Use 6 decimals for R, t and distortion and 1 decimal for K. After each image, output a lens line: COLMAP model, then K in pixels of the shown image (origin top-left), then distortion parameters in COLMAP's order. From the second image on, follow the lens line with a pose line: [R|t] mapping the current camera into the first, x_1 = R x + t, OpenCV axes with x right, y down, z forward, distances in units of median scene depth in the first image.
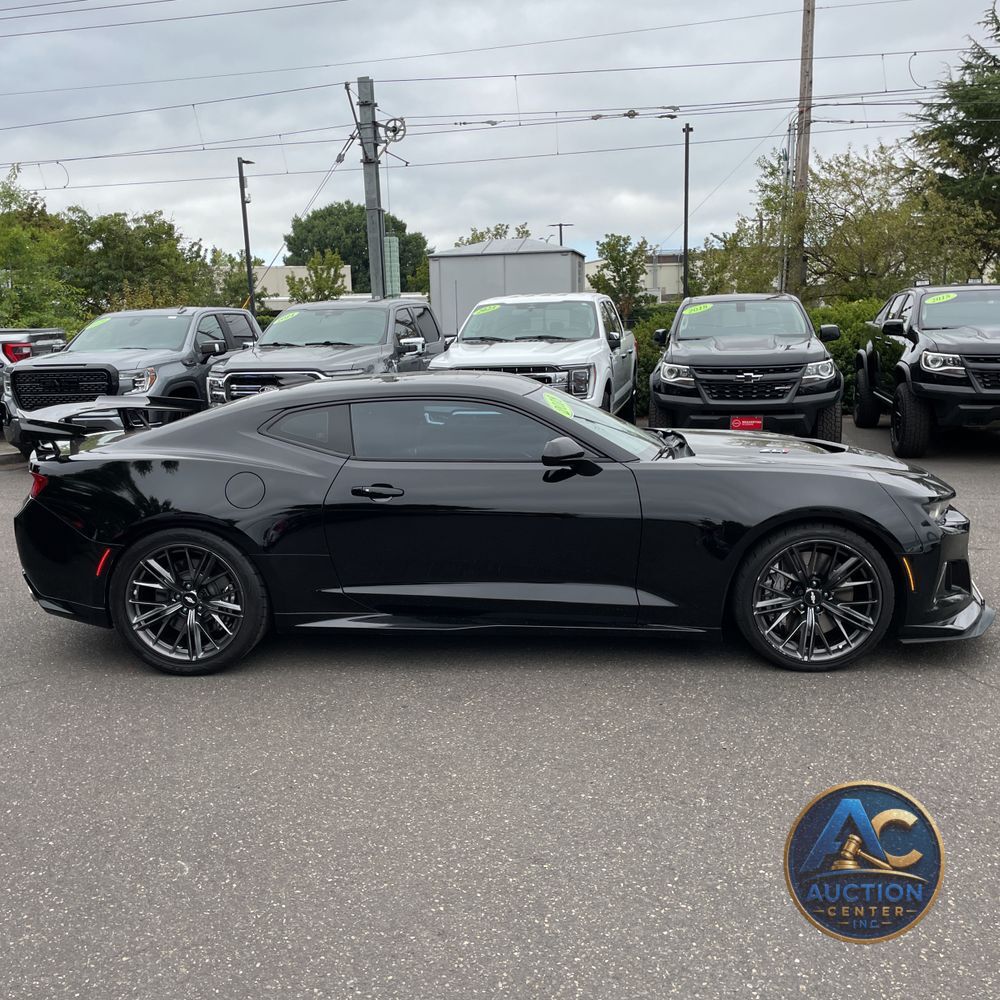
lens RADIAL K [[1034.7, 0, 498.5], [0, 1034.7, 499.1], [0, 0, 1]] dist [0.021620, 0.000000]
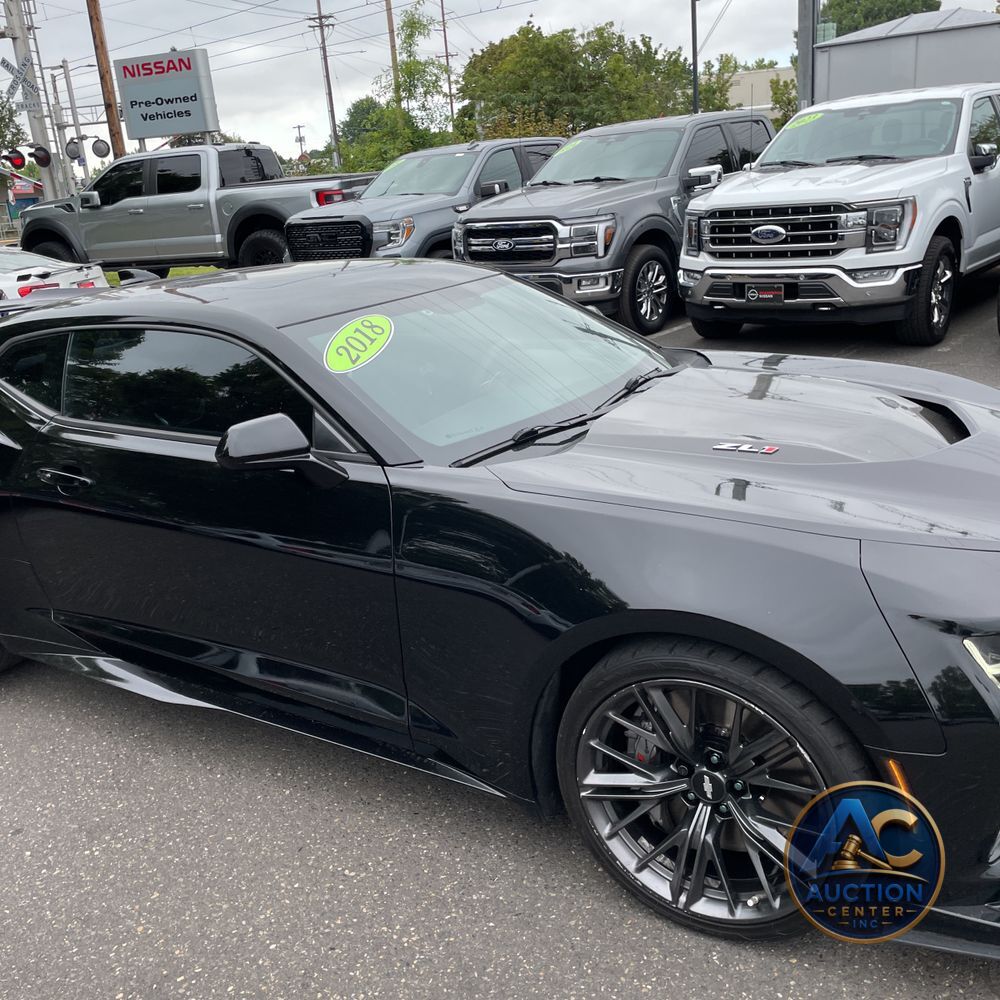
lens RADIAL K [[1034.7, 0, 505.1], [0, 1034.7, 492.2], [0, 0, 1]] dist [0.021620, 0.000000]
pose [[0.886648, 0.092000, -0.453201, 0.156926], [-0.016233, 0.985599, 0.168318, -0.042358], [0.462160, -0.141882, 0.875373, 0.209751]]
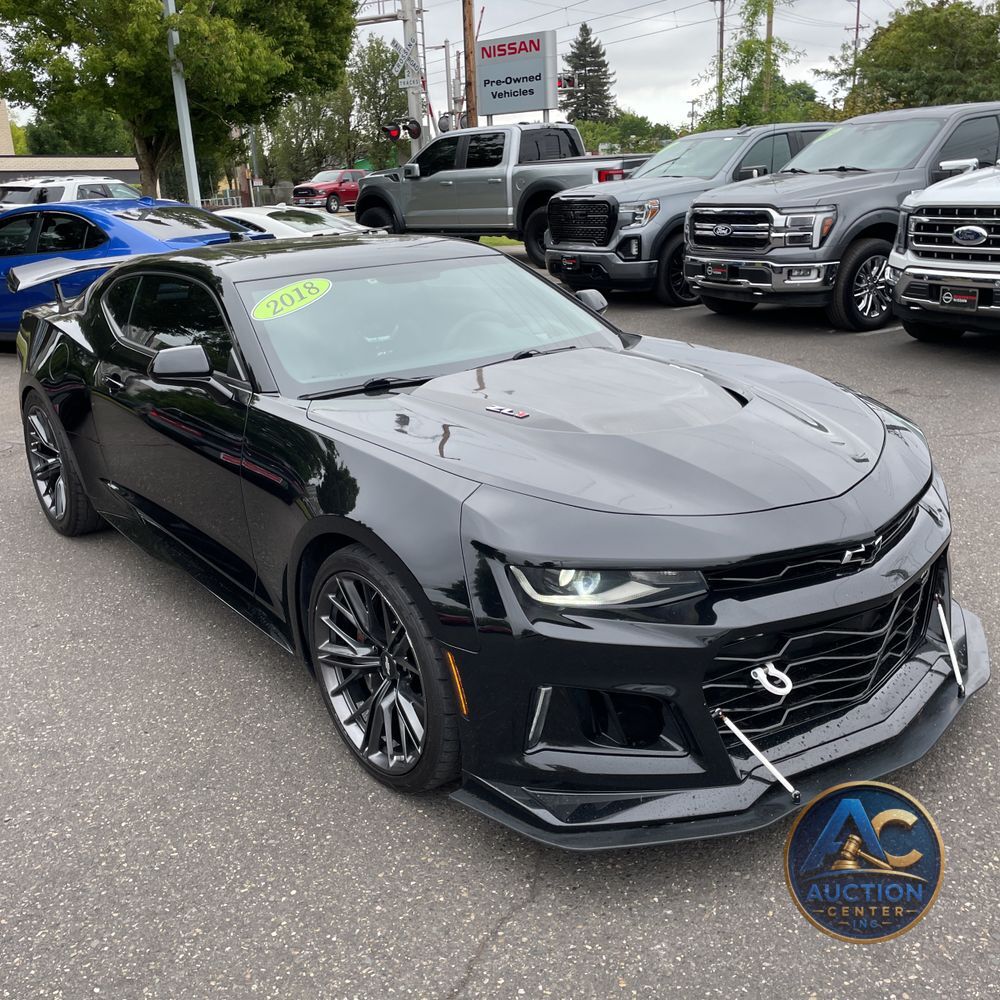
lens RADIAL K [[1034.7, 0, 501.9], [0, 1034.7, 496.0], [0, 0, 1]] dist [0.021620, 0.000000]
pose [[0.665318, 0.216726, -0.714410, 0.279196], [-0.090623, 0.973304, 0.210869, -0.048728], [0.741039, -0.075553, 0.667197, 0.244398]]
